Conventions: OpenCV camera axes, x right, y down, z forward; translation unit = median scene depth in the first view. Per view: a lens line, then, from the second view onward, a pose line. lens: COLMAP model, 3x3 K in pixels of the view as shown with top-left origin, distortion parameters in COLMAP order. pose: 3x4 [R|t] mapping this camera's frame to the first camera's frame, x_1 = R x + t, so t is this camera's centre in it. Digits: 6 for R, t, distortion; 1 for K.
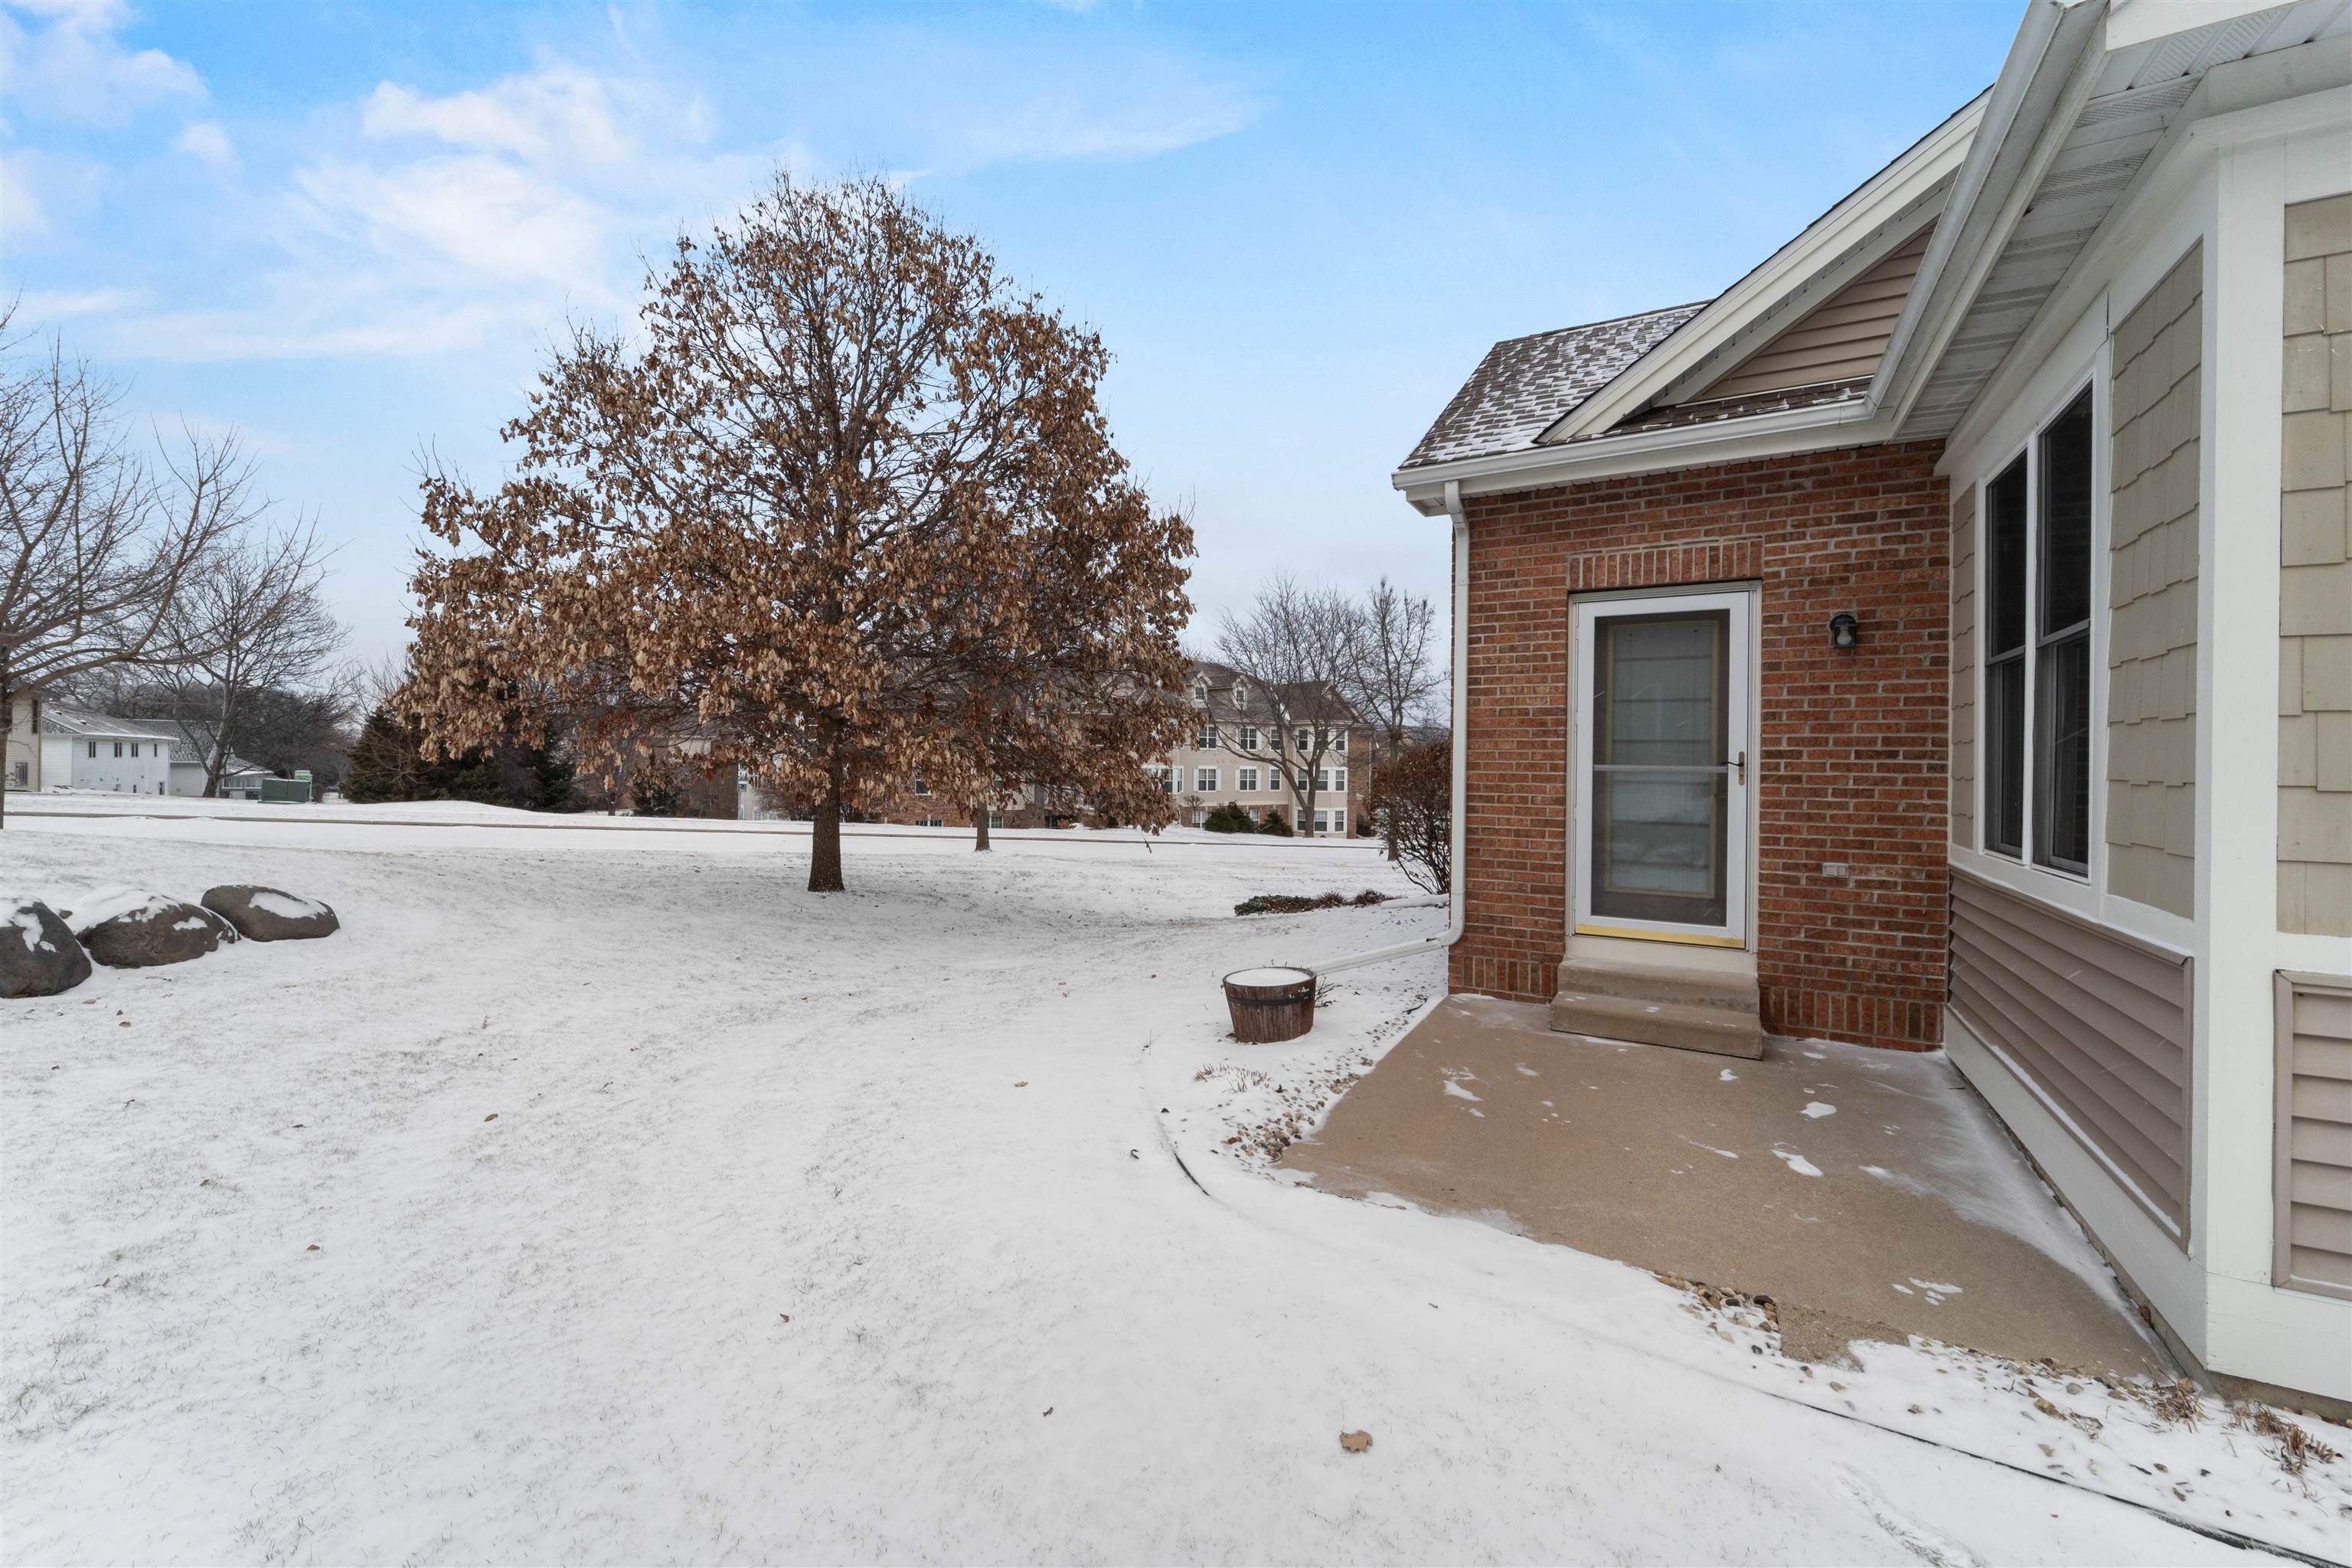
lens RADIAL K [[945.0, 0, 1177.5], [0, 945.0, 767.6], [0, 0, 1]] dist [-0.000940, -0.000650]
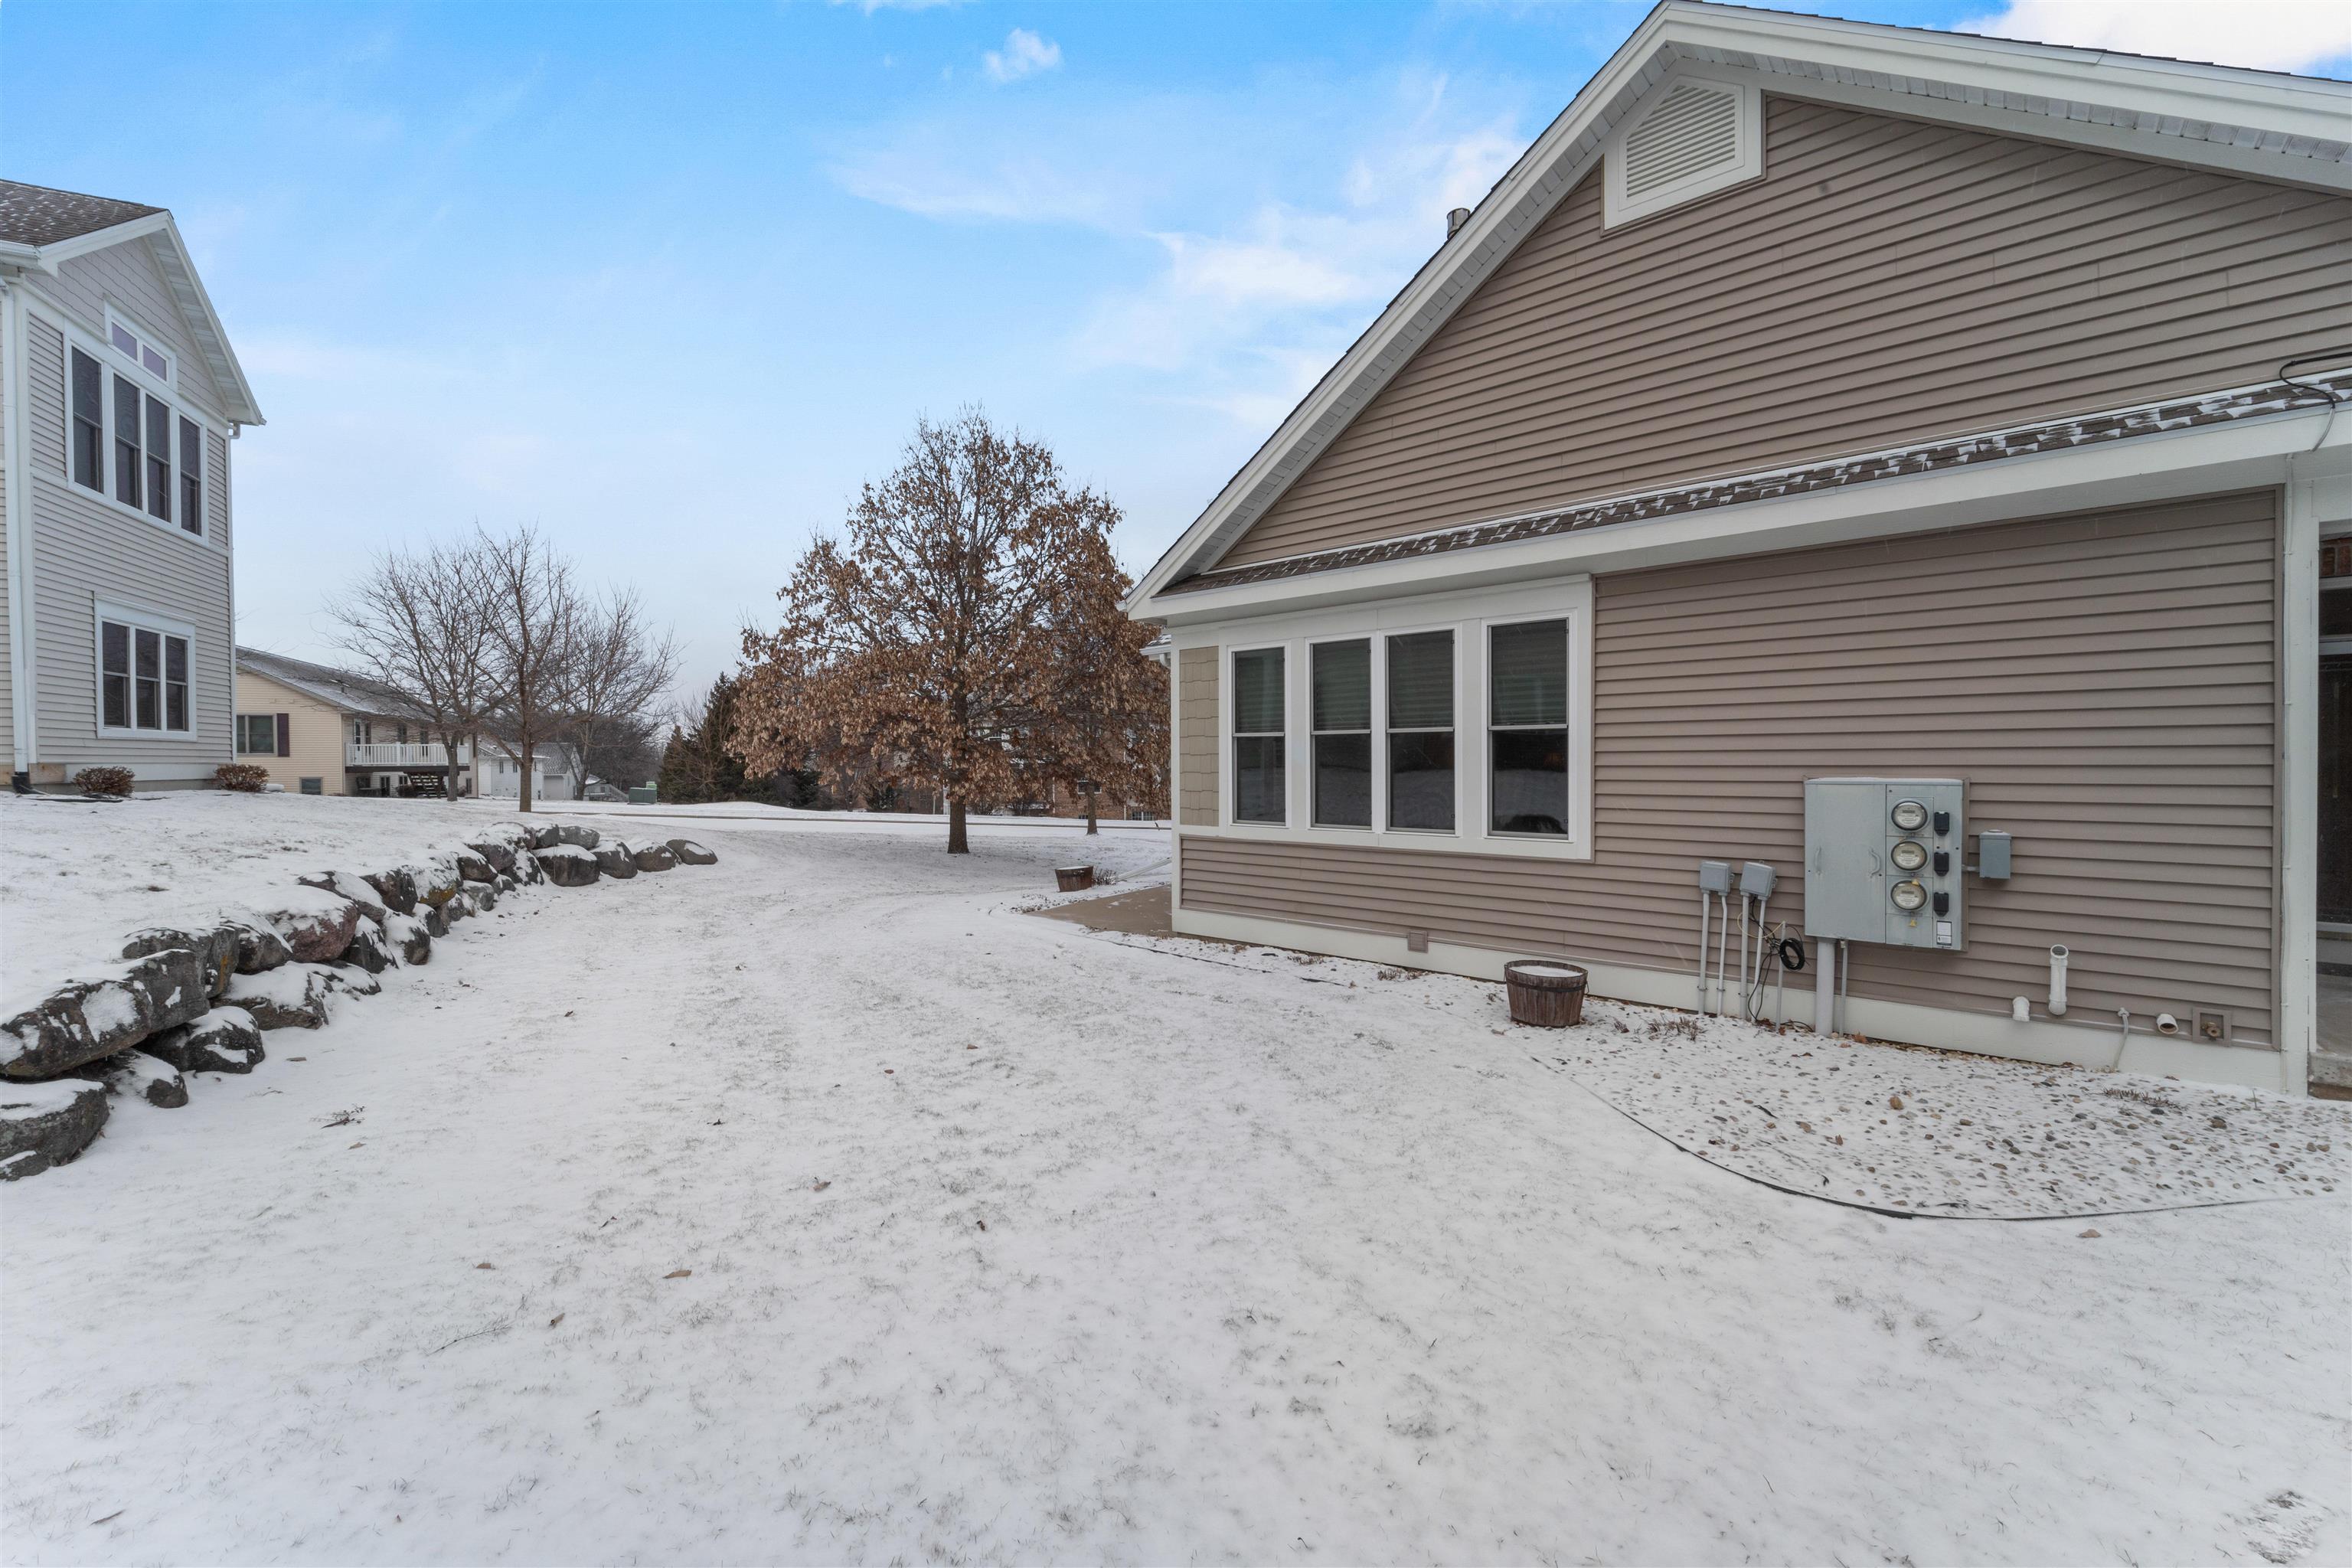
lens RADIAL K [[941.9, 0, 1172.2], [0, 941.9, 785.4], [0, 0, 1]] dist [-0.000639, -0.000489]
pose [[0.977459, -0.008838, -0.210941, 0.582876], [0.013041, 0.999743, 0.018540, -0.024989], [0.210723, -0.020873, 0.977323, -0.892356]]
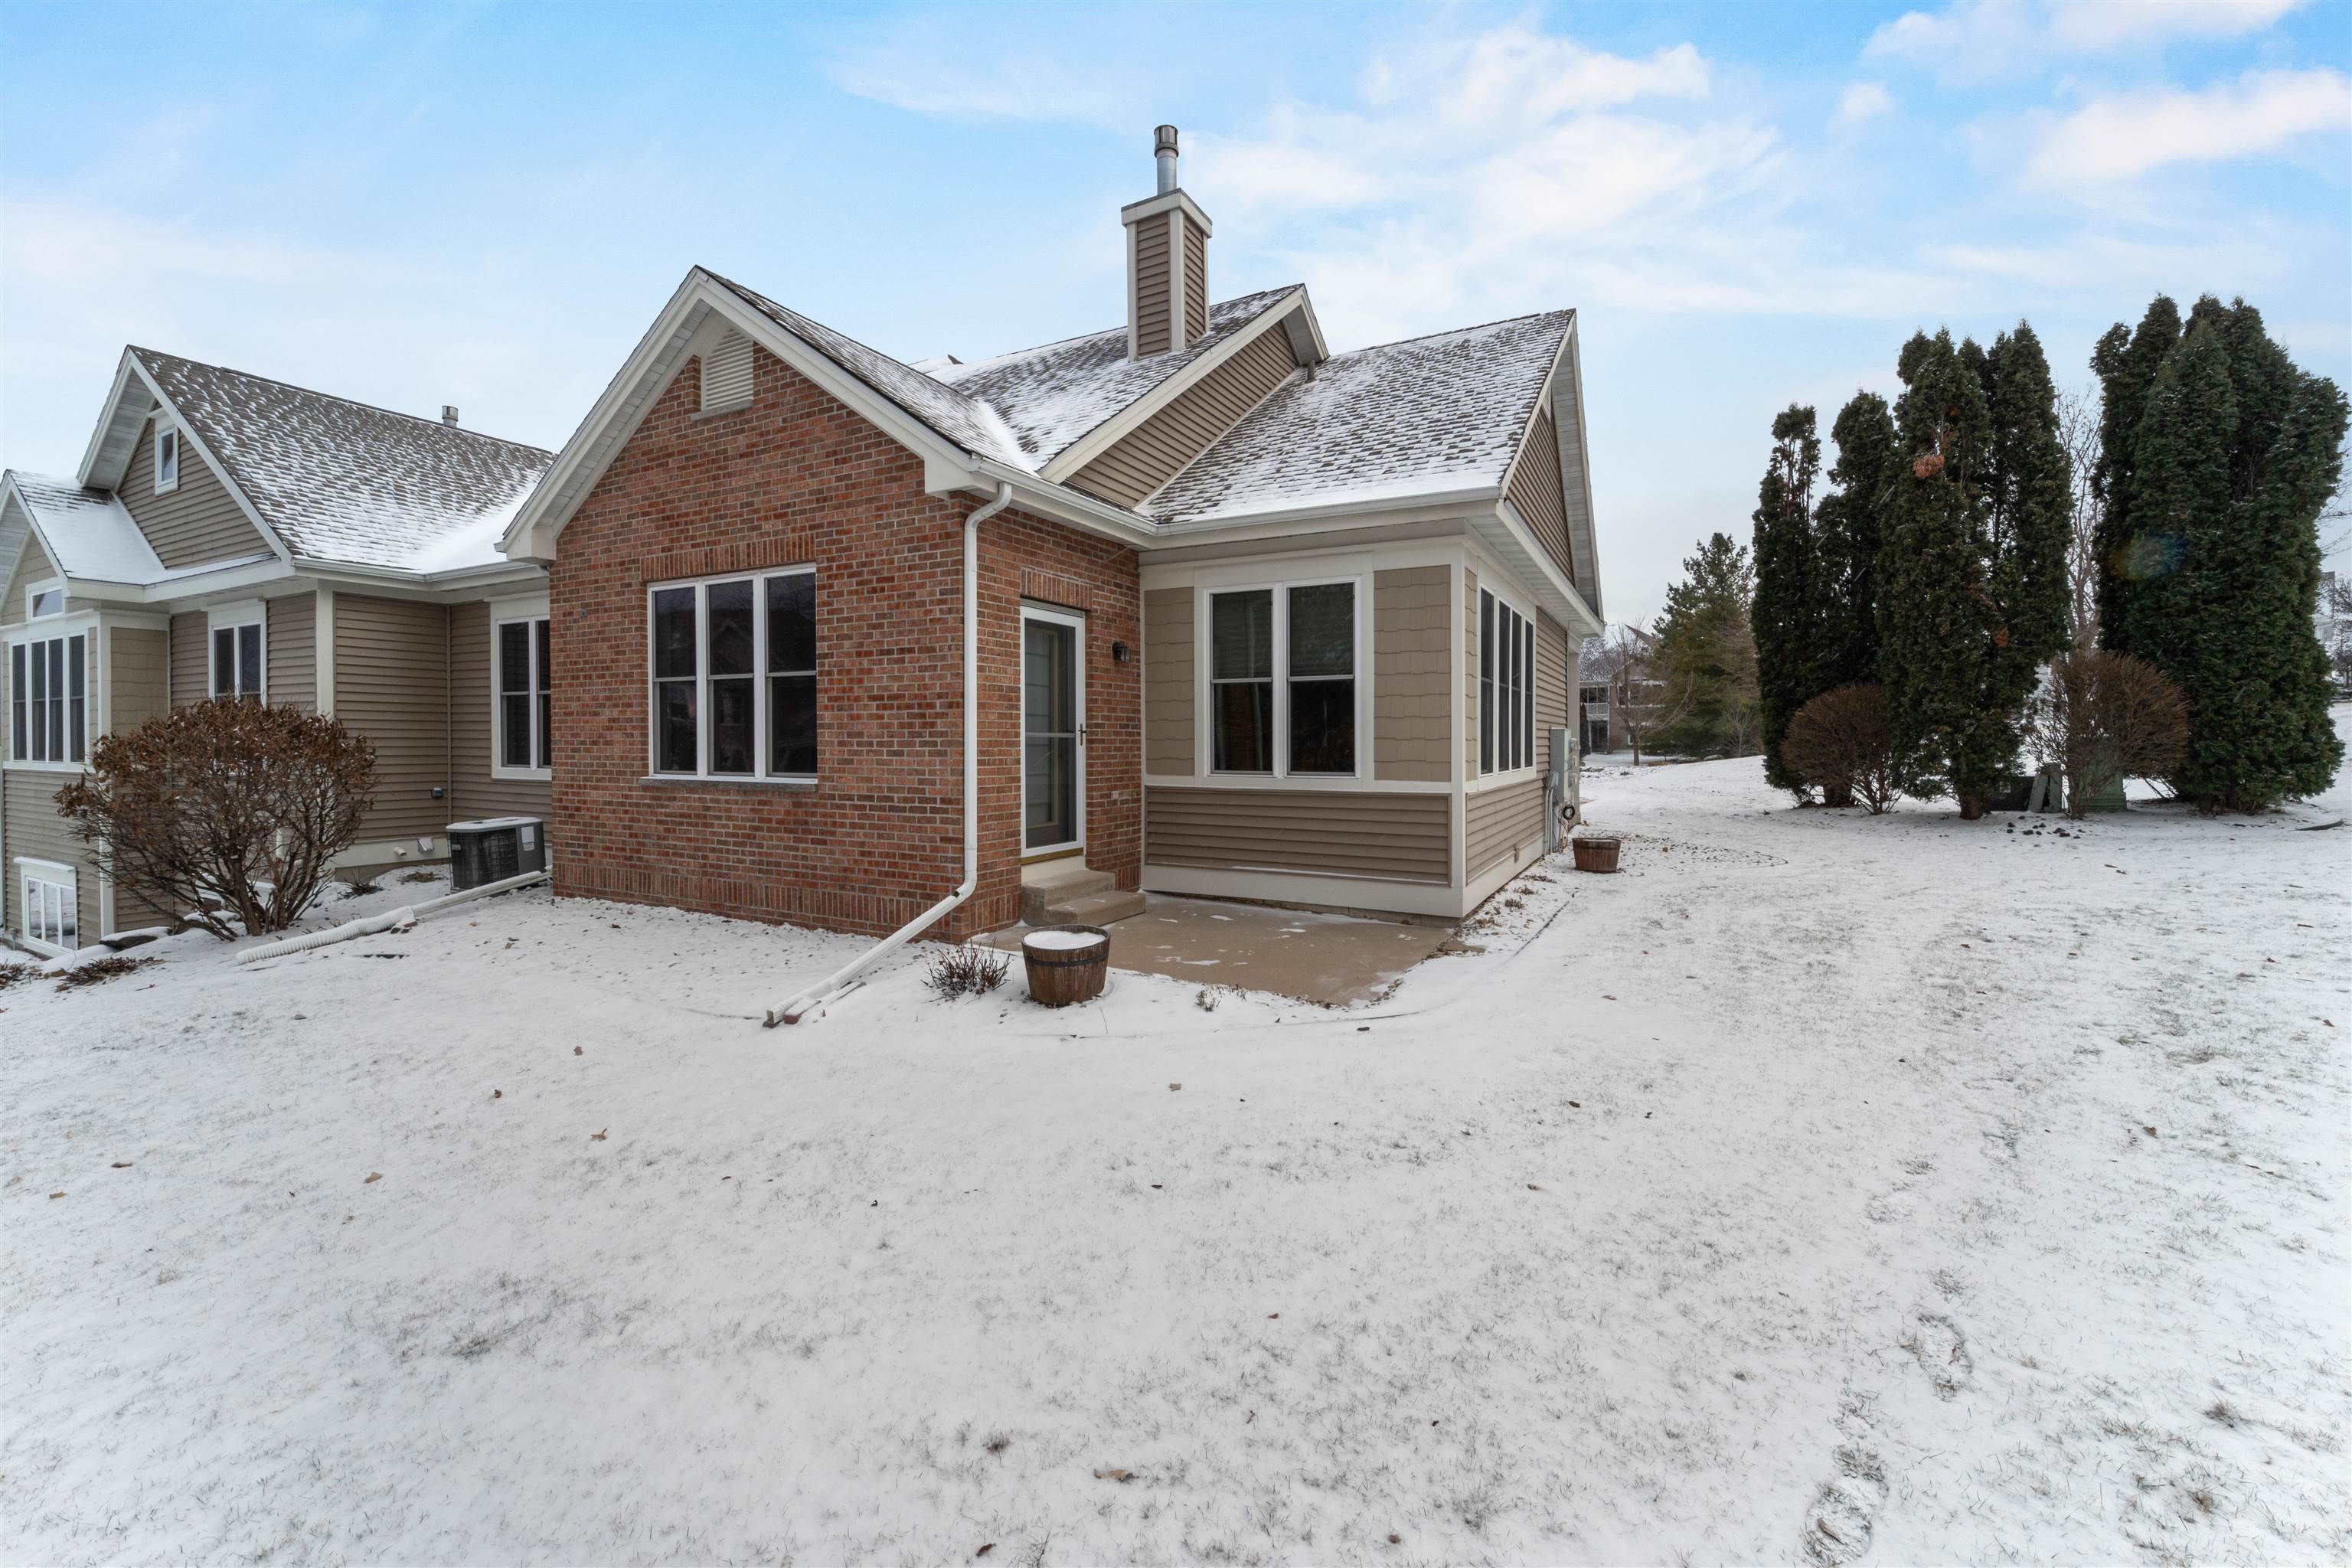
lens RADIAL K [[956.9, 0, 1175.6], [0, 956.9, 750.7], [0, 0, 1]] dist [0.001665, -0.000546]
pose [[-0.023103, -0.022158, 0.999487, -0.662964], [0.003819, 0.999745, 0.022252, -0.004862], [-0.999726, 0.004331, -0.023013, 0.627351]]
